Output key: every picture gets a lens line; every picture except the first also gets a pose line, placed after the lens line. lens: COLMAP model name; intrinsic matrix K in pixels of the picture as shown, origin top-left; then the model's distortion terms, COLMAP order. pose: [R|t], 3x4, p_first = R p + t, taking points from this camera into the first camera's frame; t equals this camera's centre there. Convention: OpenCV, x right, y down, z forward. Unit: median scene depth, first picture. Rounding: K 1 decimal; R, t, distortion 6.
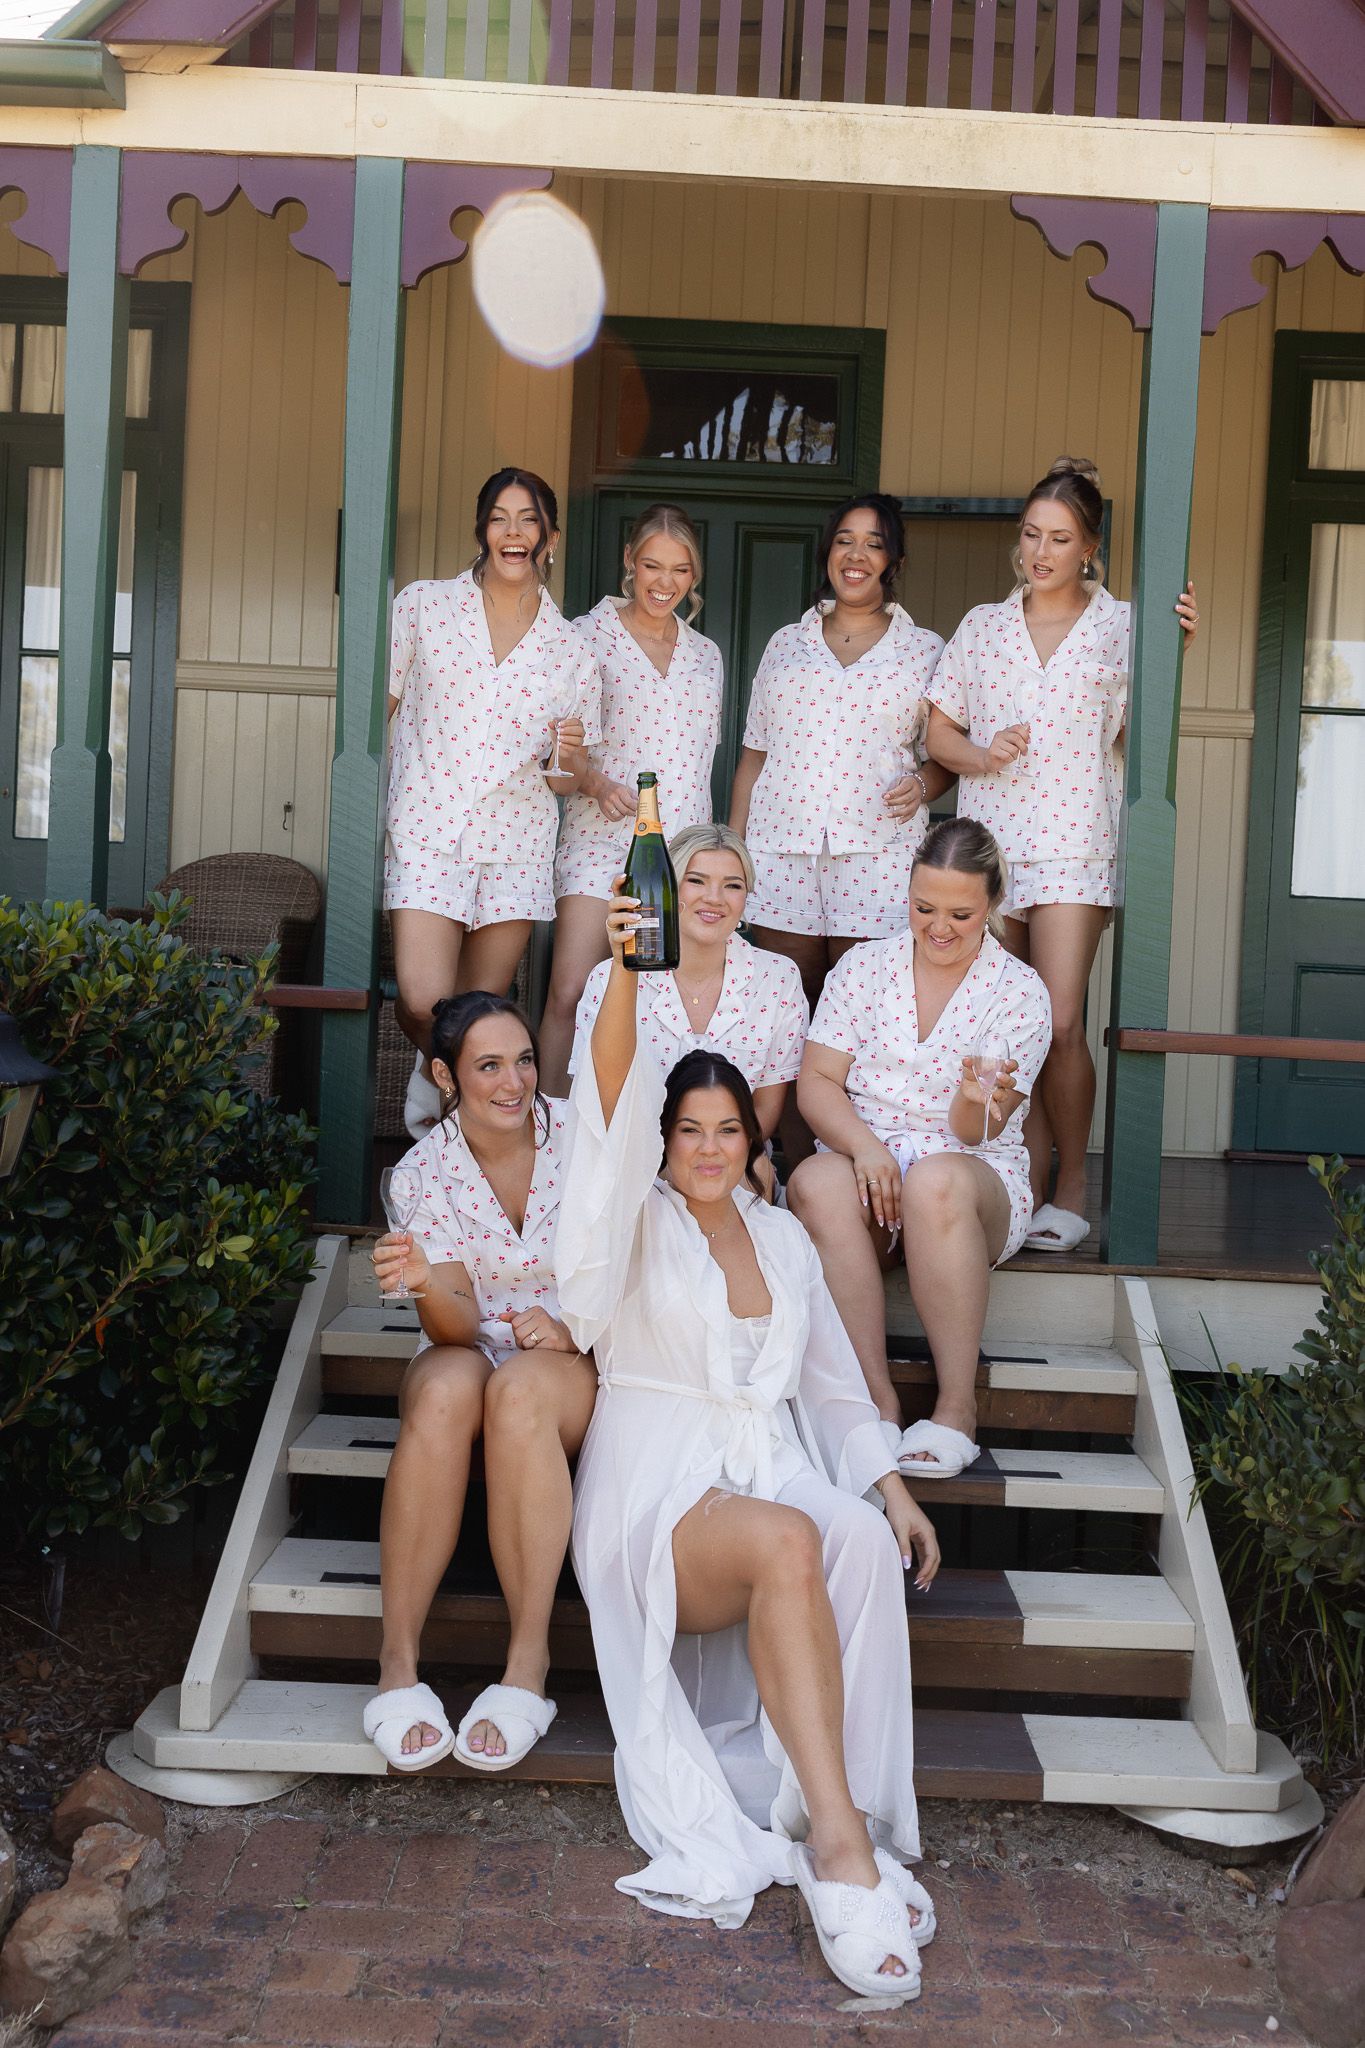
lens RADIAL K [[1915.0, 0, 740.8], [0, 1915.0, 1020.6], [0, 0, 1]] dist [0.004308, 0.002208]
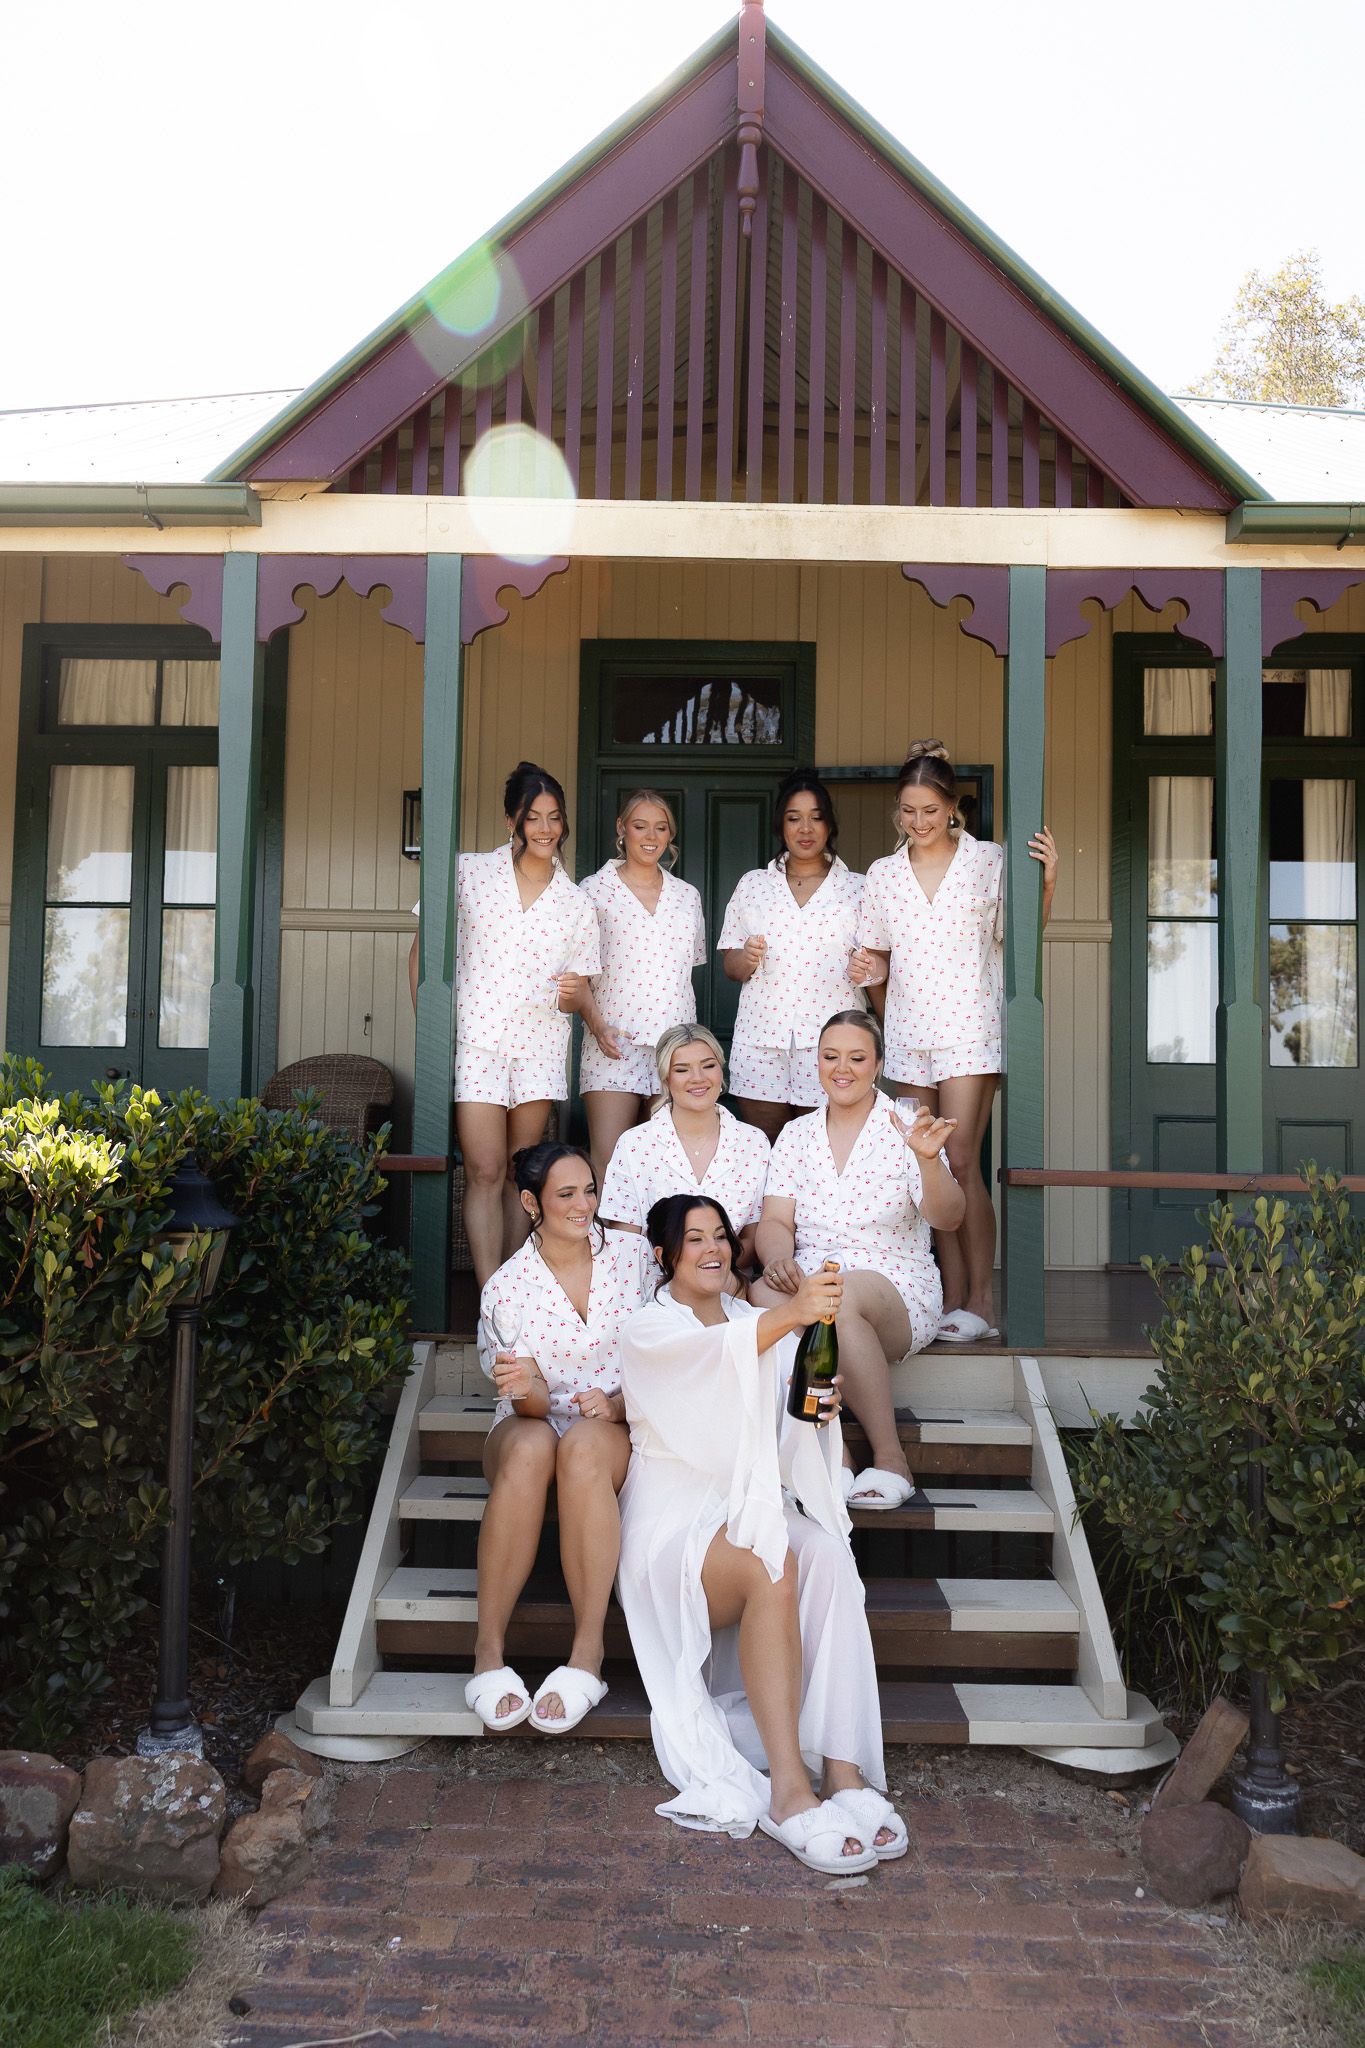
lens RADIAL K [[1671.5, 0, 682.5], [0, 1671.5, 1024.0], [0, 0, 1]] dist [0.014029, 0.002761]
pose [[0.999403, -0.030508, -0.016204, -0.008916], [0.028889, 0.995326, -0.092150, 0.005610], [0.018939, 0.091627, 0.995613, -0.212674]]
